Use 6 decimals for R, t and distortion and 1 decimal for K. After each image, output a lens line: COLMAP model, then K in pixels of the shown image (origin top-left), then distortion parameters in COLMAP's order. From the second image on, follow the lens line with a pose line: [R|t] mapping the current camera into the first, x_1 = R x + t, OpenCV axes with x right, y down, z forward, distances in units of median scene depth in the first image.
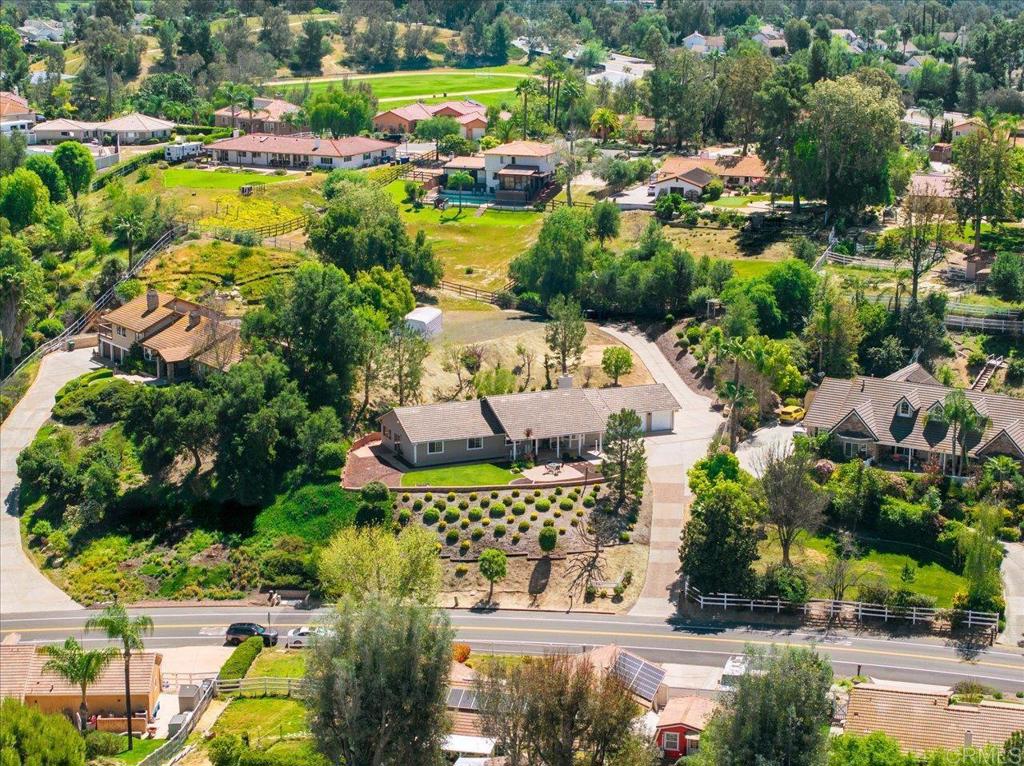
lens RADIAL K [[2078.5, 0, 512.0], [0, 2078.5, 383.0], [0, 0, 1]] dist [-0.171713, 1.215154]
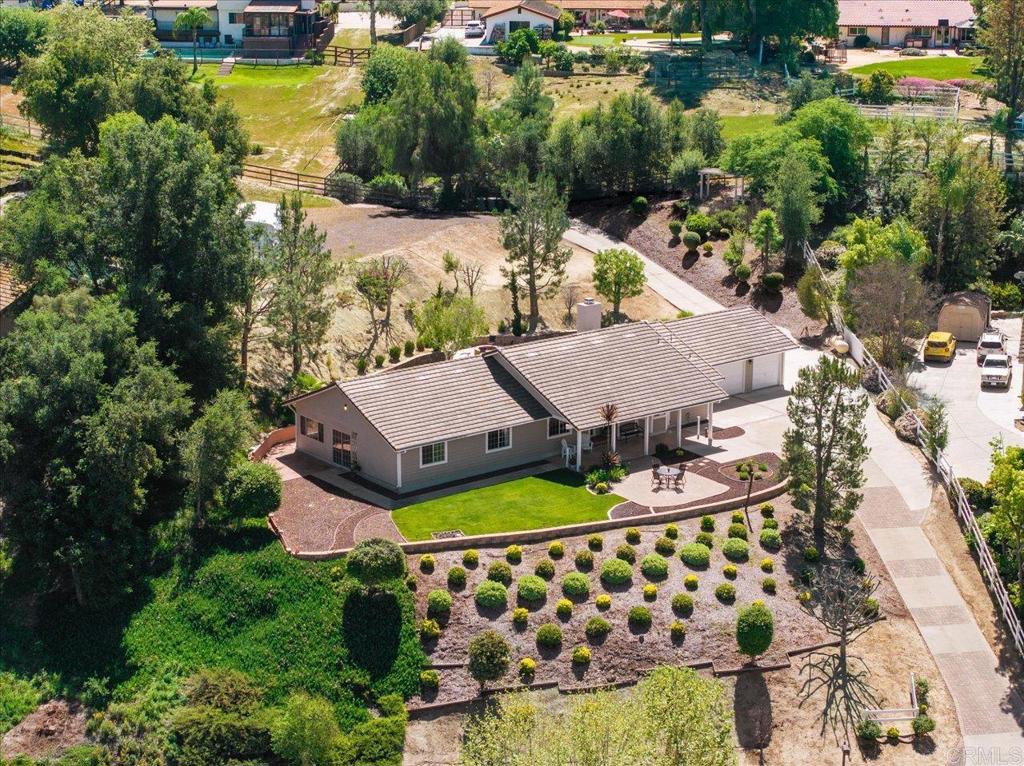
lens RADIAL K [[2078.5, 0, 512.0], [0, 2078.5, 383.0], [0, 0, 1]] dist [-0.171713, 1.215154]
pose [[0.966947, -0.066240, 0.246223, -0.145976], [0.057431, 0.997432, 0.042798, -0.007564], [-0.248426, -0.027243, 0.968268, 0.503404]]
